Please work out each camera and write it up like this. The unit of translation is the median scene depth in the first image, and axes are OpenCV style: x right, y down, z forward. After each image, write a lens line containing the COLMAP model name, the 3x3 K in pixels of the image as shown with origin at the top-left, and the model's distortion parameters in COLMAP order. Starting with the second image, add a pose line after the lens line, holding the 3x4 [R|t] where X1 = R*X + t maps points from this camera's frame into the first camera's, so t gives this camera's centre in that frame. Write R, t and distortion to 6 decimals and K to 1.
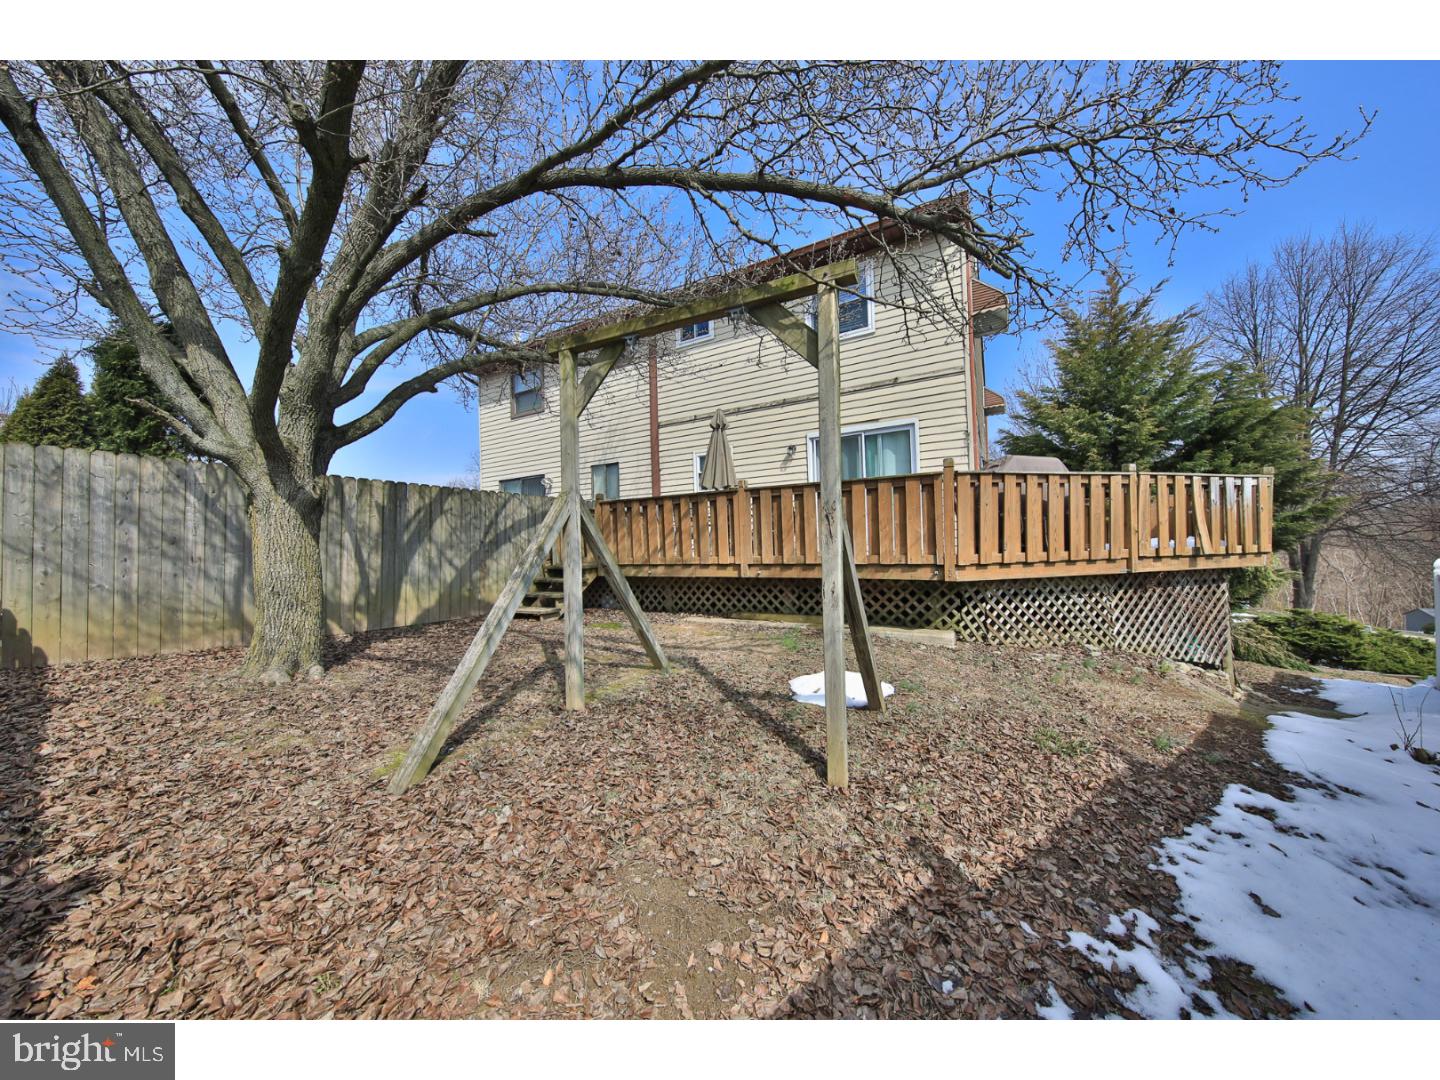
lens RADIAL K [[481.7, 0, 725.2], [0, 481.7, 534.5], [0, 0, 1]] dist [-0.007311, -0.000418]
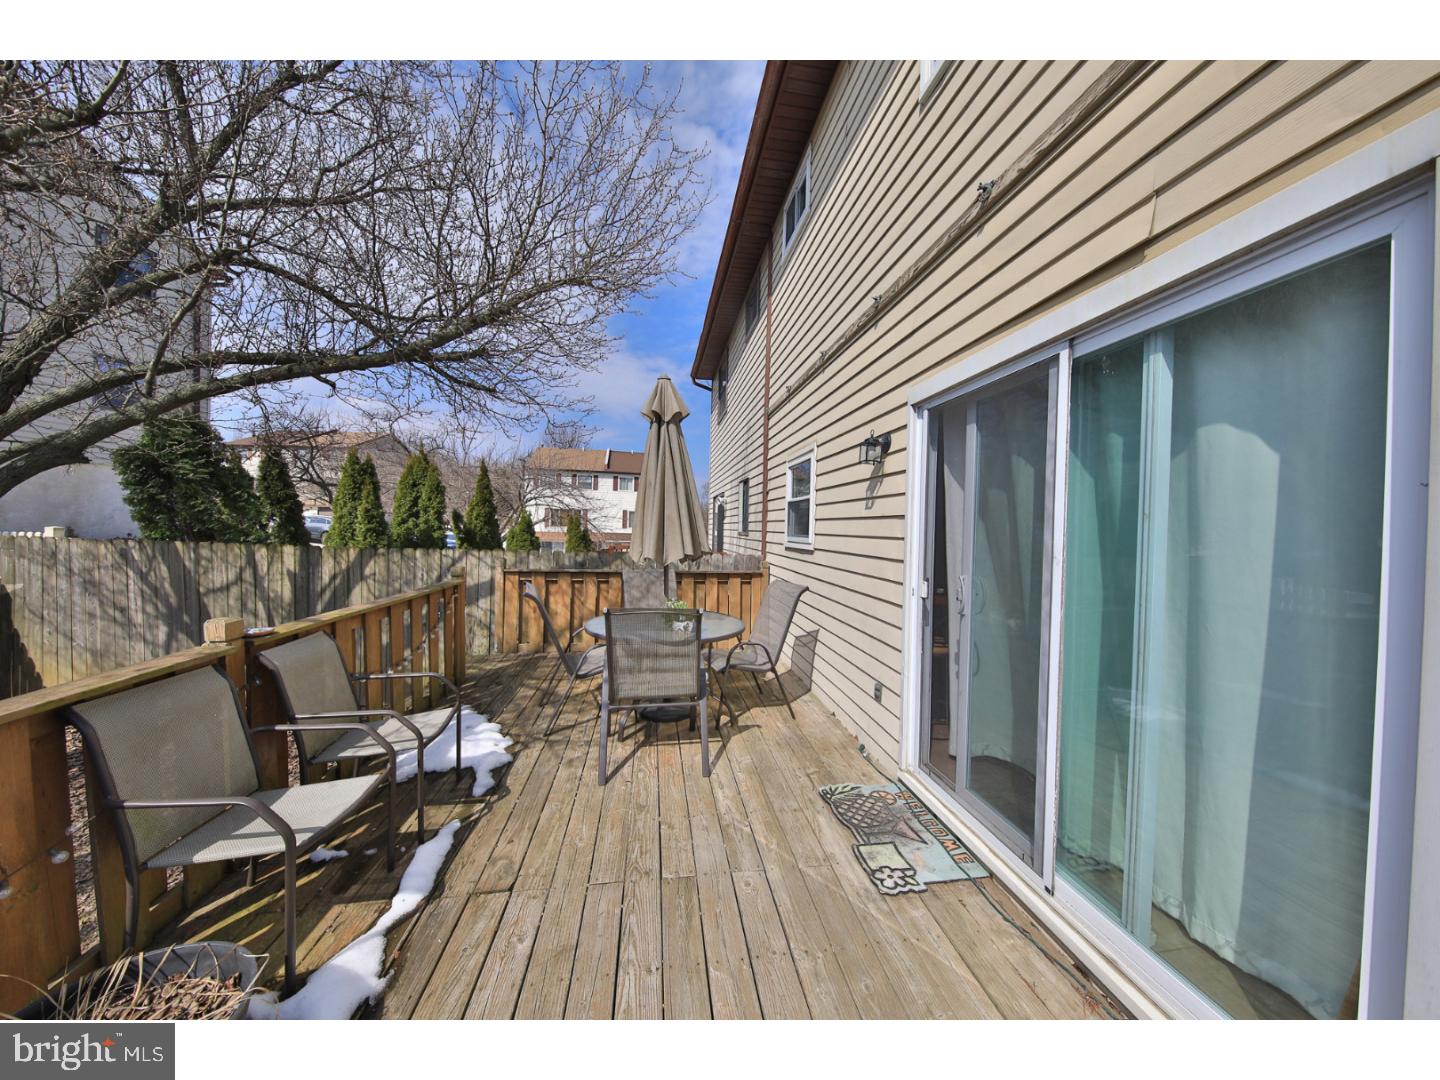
lens RADIAL K [[481.7, 0, 714.8], [0, 481.7, 535.6], [0, 0, 1]] dist [-0.007311, -0.000418]
pose [[0.622505, 0.053086, -0.780813, 0.511223], [-0.021958, 0.998489, 0.050379, -0.200447], [0.782308, -0.014216, 0.622730, 1.089093]]
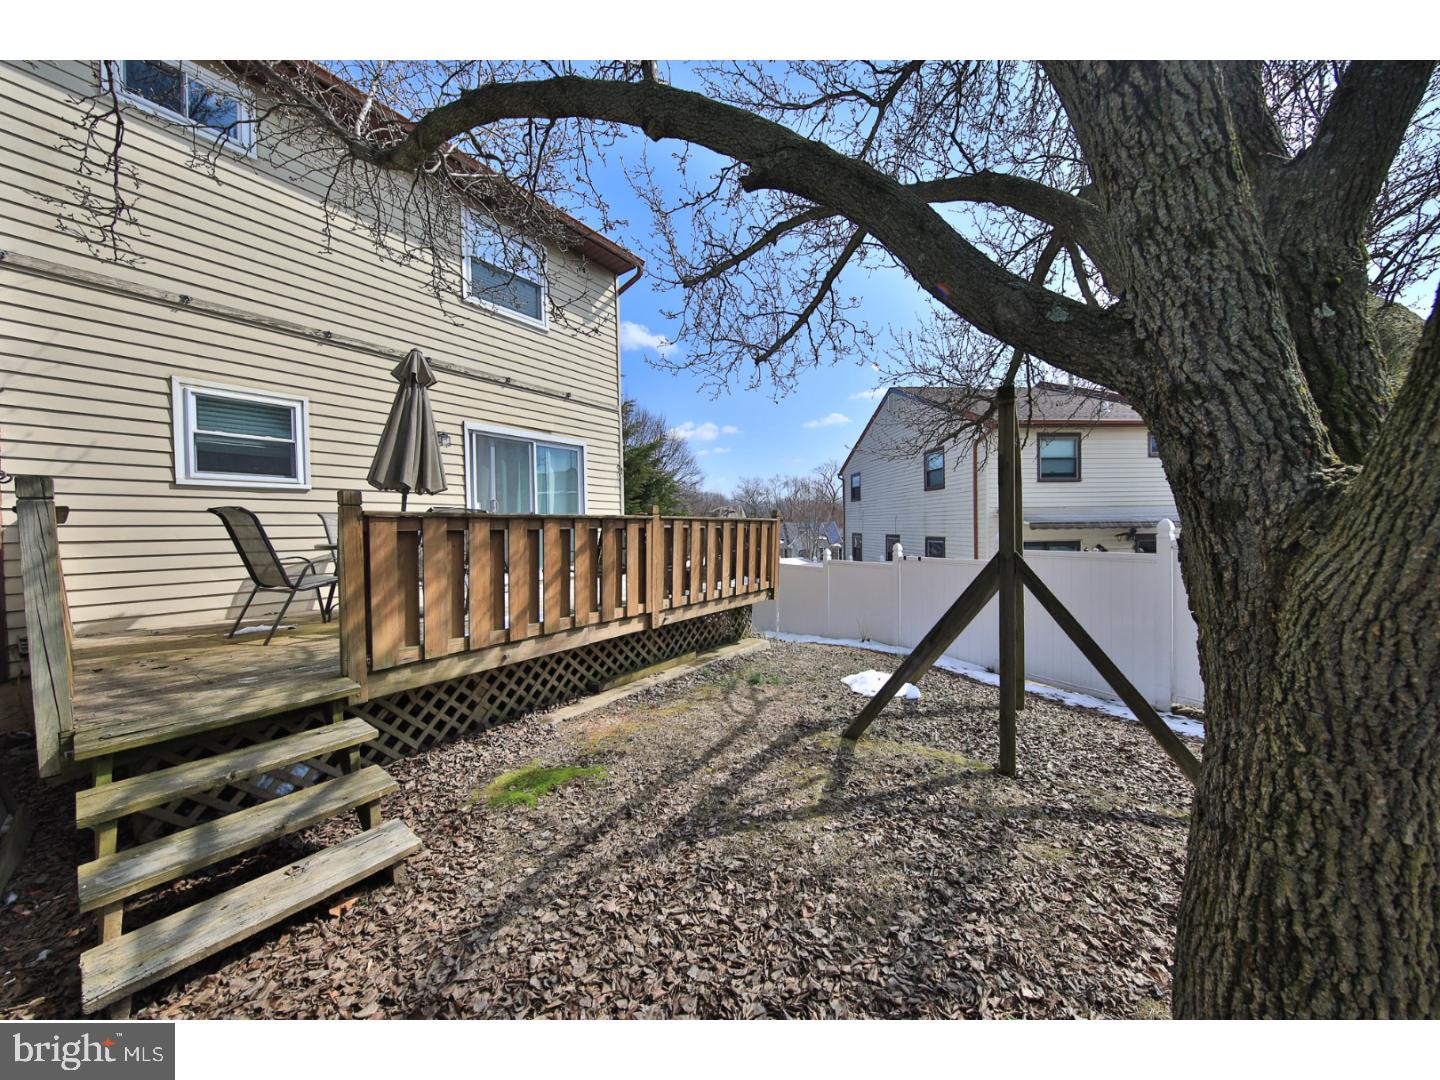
lens RADIAL K [[481.7, 0, 731.7], [0, 481.7, 534.7], [0, 0, 1]] dist [-0.007311, -0.000418]
pose [[0.101920, 0.011532, 0.994726, -0.747855], [0.000561, 0.999932, -0.011650, -0.054658], [-0.994792, 0.001745, 0.101907, 0.817274]]
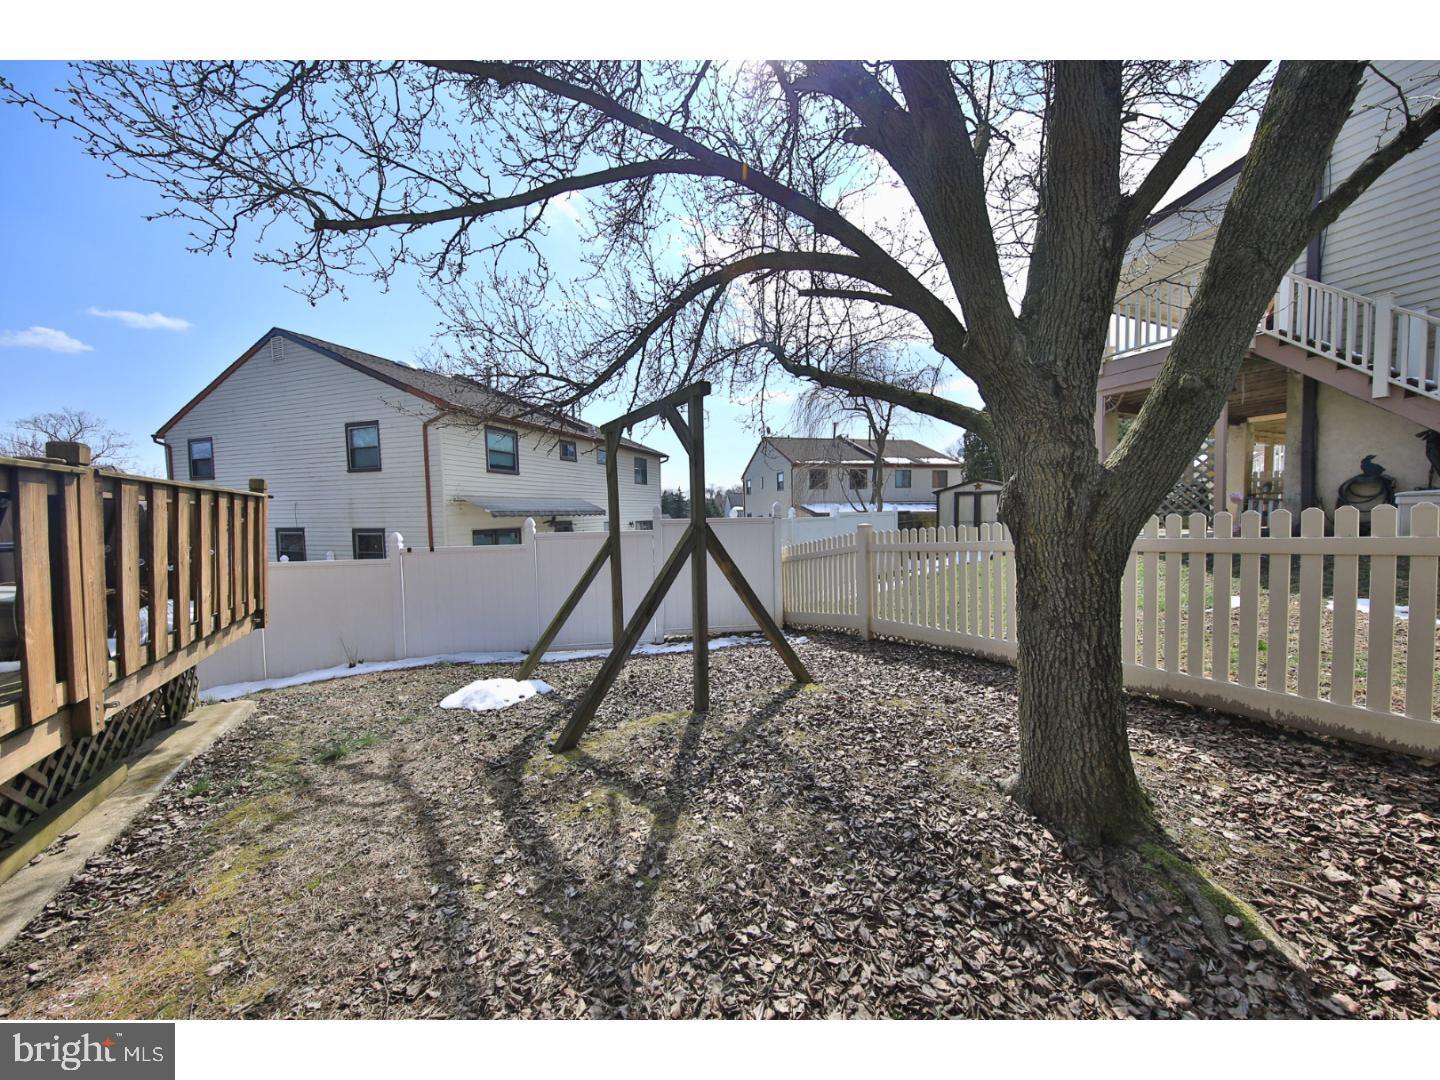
lens RADIAL K [[481.7, 0, 724.5], [0, 481.7, 529.9], [0, 0, 1]] dist [-0.007311, -0.000418]
pose [[-0.876866, 0.025307, 0.480068, -0.514501], [0.037480, 0.999173, 0.015787, -0.040409], [-0.479272, 0.031836, -0.877089, 1.105837]]
